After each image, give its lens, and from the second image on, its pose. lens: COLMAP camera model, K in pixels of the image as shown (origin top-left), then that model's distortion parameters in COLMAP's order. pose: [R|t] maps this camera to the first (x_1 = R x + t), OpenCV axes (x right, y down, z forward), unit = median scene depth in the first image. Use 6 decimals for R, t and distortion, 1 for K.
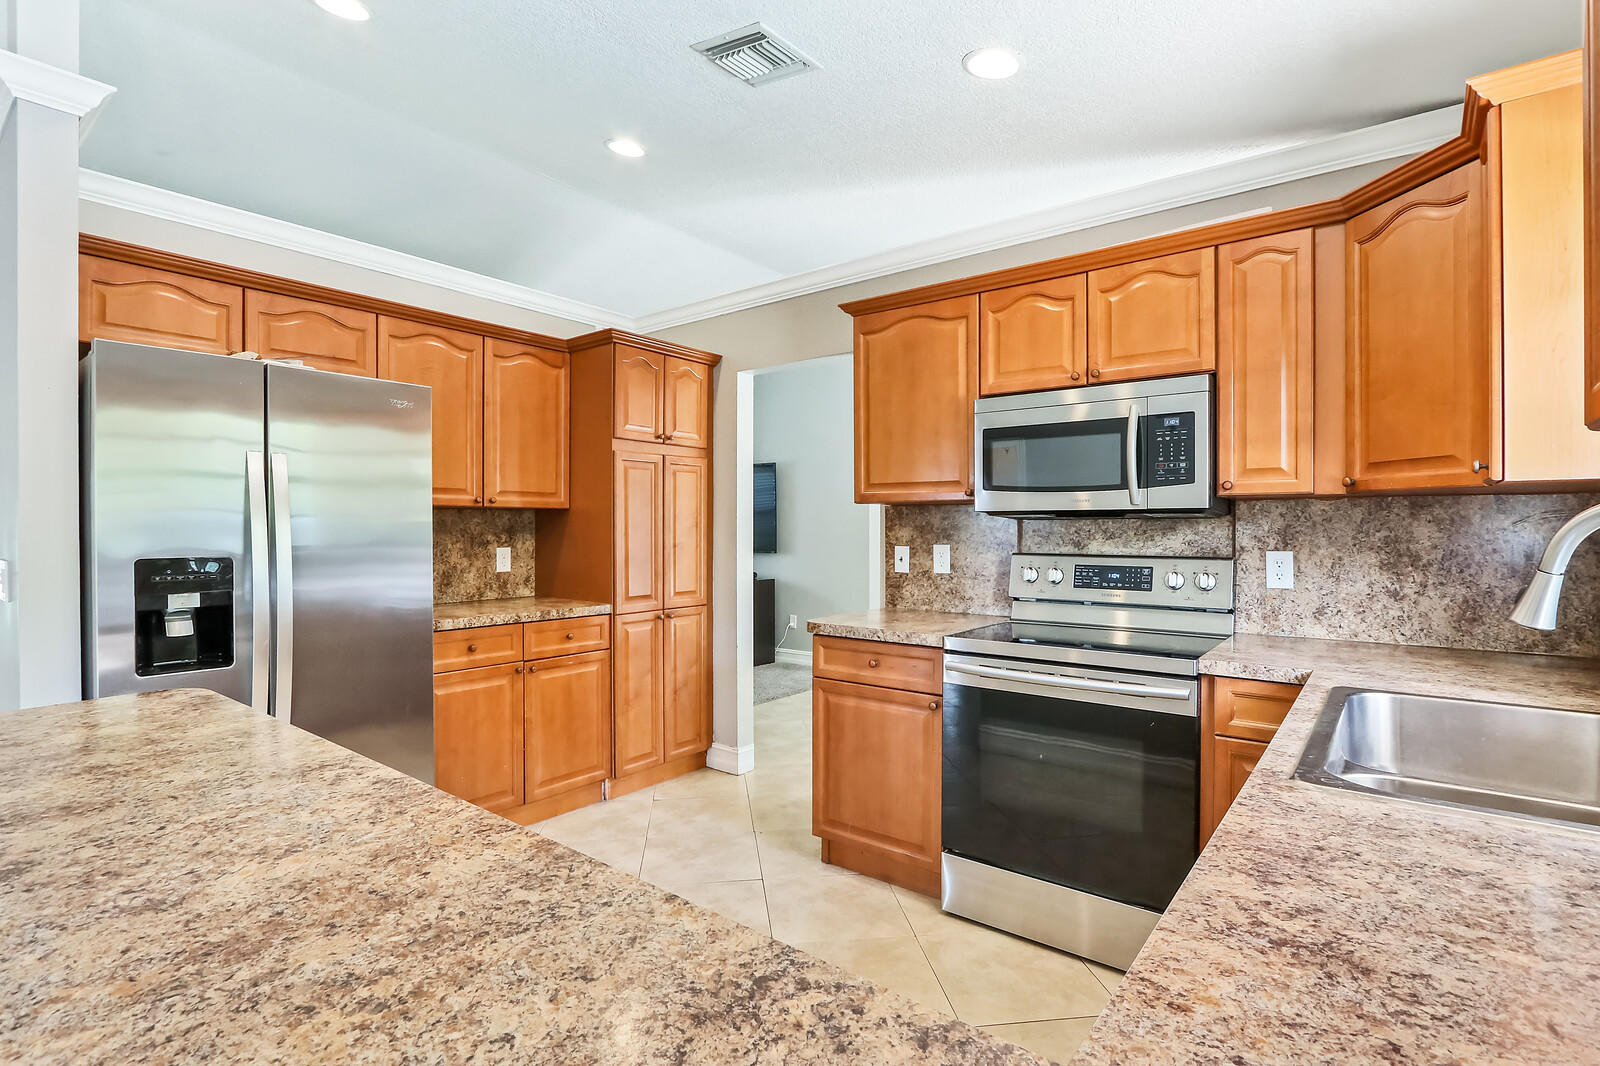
lens RADIAL K [[765.3, 0, 805.9], [0, 765.3, 532.0], [0, 0, 1]] dist [-0.021231, 0.001966]
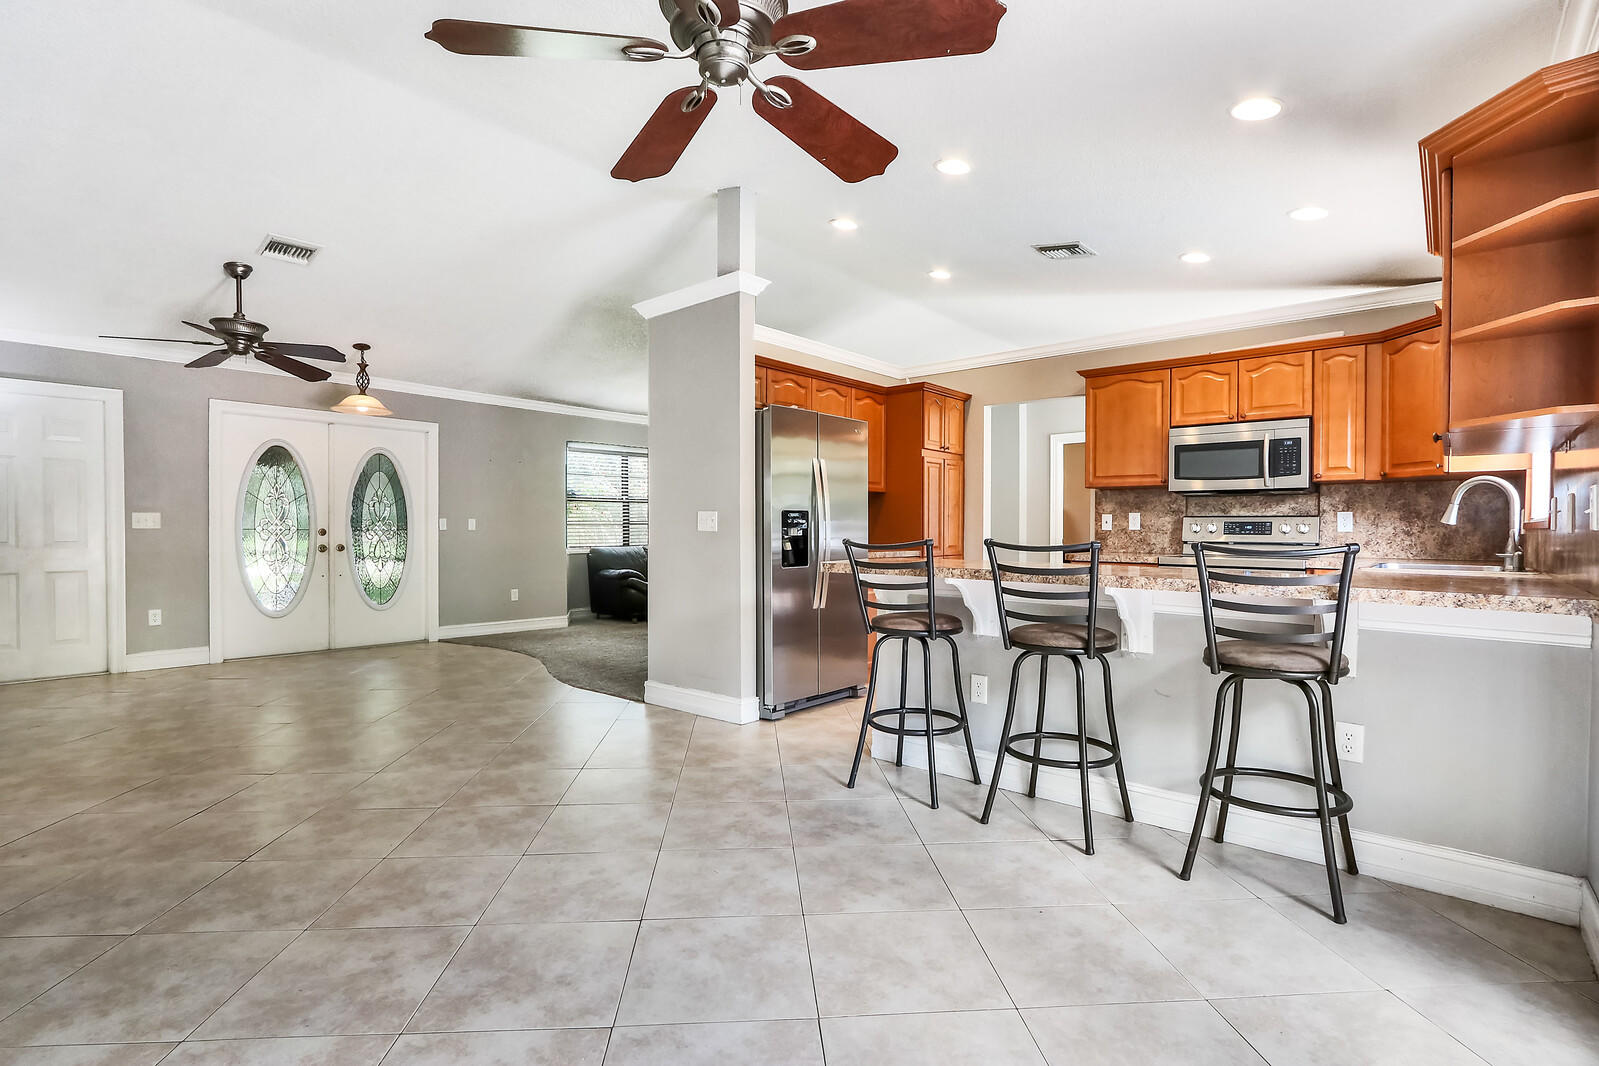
lens RADIAL K [[764.8, 0, 795.5], [0, 764.8, 541.2], [0, 0, 1]] dist [-0.021231, 0.001966]
pose [[0.998471, 0.000707, -0.055266, -0.584520], [0.000262, 0.999846, 0.017526, 0.061676], [0.055270, -0.017514, 0.998318, -0.876359]]
